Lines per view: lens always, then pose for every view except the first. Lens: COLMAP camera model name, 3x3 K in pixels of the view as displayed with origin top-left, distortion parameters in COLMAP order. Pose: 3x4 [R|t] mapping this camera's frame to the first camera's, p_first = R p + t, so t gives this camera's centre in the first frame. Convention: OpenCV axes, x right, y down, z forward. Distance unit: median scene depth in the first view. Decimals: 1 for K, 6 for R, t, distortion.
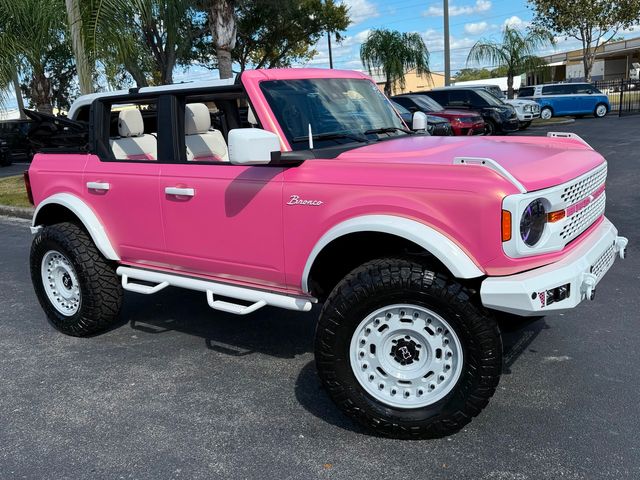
lens RADIAL K [[564.6, 0, 320.3], [0, 564.6, 251.4], [0, 0, 1]] dist [0.120833, -0.226331]
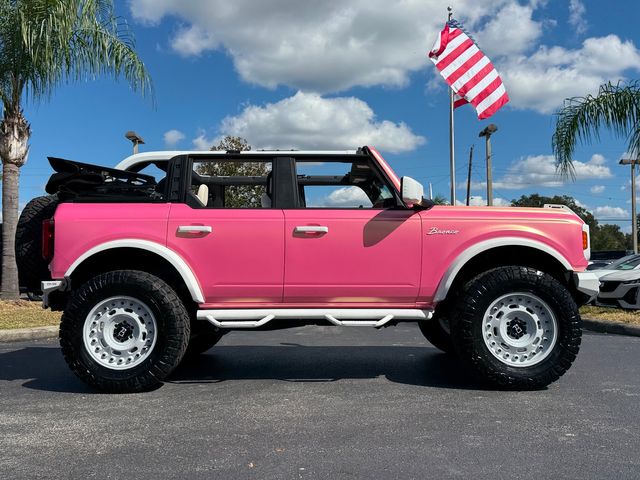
lens RADIAL K [[588.8, 0, 320.0], [0, 588.8, 240.0], [0, 0, 1]] dist [0.063204, -0.056968]
pose [[0.810638, 0.094391, 0.577890, -1.027216], [0.096362, 0.951961, -0.290664, 0.301107], [-0.577564, 0.291310, 0.762600, 0.056159]]
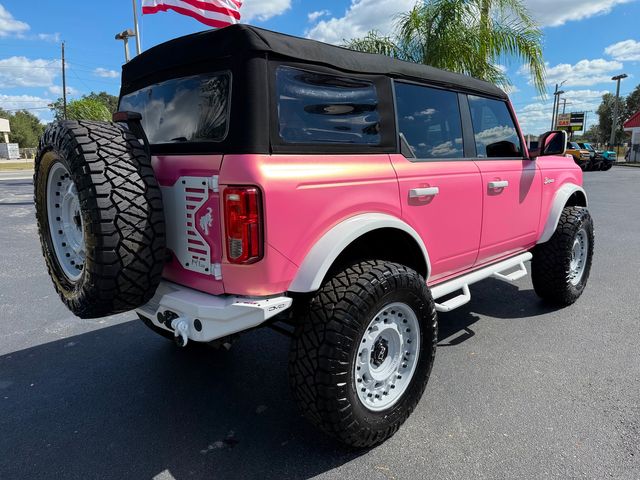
lens RADIAL K [[452.0, 0, 323.4], [0, 452.0, 243.7], [0, 0, 1]] dist [0.034203, -0.044570]
pose [[0.149435, -0.126448, 0.980653, -1.260104], [0.243026, 0.966062, 0.087534, -0.165963], [-0.958440, 0.225244, 0.175093, 1.292079]]
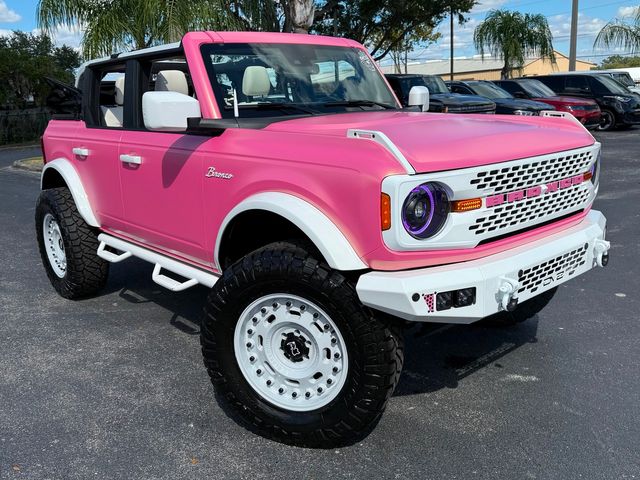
lens RADIAL K [[564.6, 0, 320.3], [0, 564.6, 251.4], [0, 0, 1]] dist [0.120833, -0.226331]
pose [[0.975798, 0.081387, -0.202963, 0.300427], [-0.076684, 0.996575, 0.030943, -0.003675], [0.204786, -0.014630, 0.978697, 0.117512]]
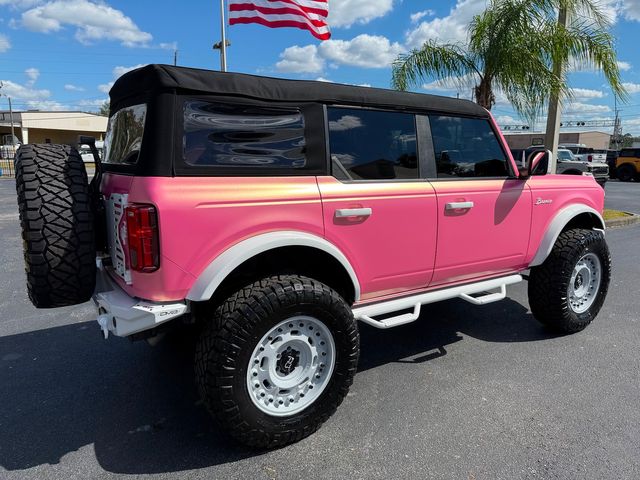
lens RADIAL K [[452.0, 0, 323.4], [0, 452.0, 243.7], [0, 0, 1]] dist [0.034203, -0.044570]
pose [[0.343907, -0.108609, 0.932701, -1.239086], [0.202092, 0.978572, 0.039434, -0.130732], [-0.916999, 0.174930, 0.358487, 1.021685]]
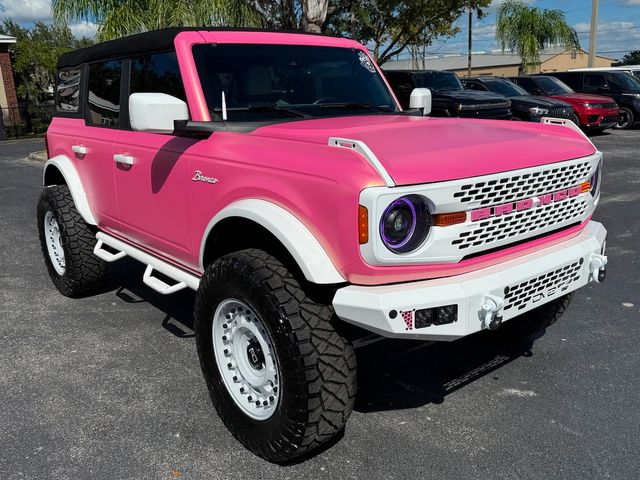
lens RADIAL K [[564.6, 0, 320.3], [0, 564.6, 251.4], [0, 0, 1]] dist [0.120833, -0.226331]
pose [[0.966485, 0.104136, -0.234653, 0.340063], [-0.096226, 0.994344, 0.044942, -0.027911], [0.238006, -0.020856, 0.971040, 0.148803]]
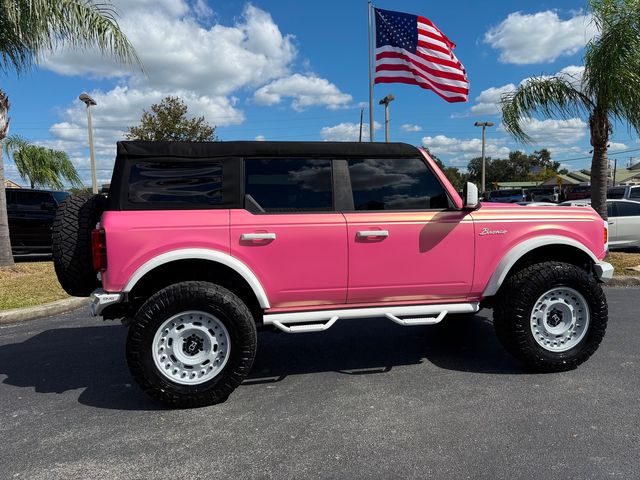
lens RADIAL K [[452.0, 0, 323.4], [0, 452.0, 243.7], [0, 0, 1]] dist [0.034203, -0.044570]
pose [[0.691644, -0.013983, 0.722103, -1.113996], [0.157940, 0.978542, -0.132330, 0.030365], [-0.704758, 0.205574, 0.679011, 0.454864]]
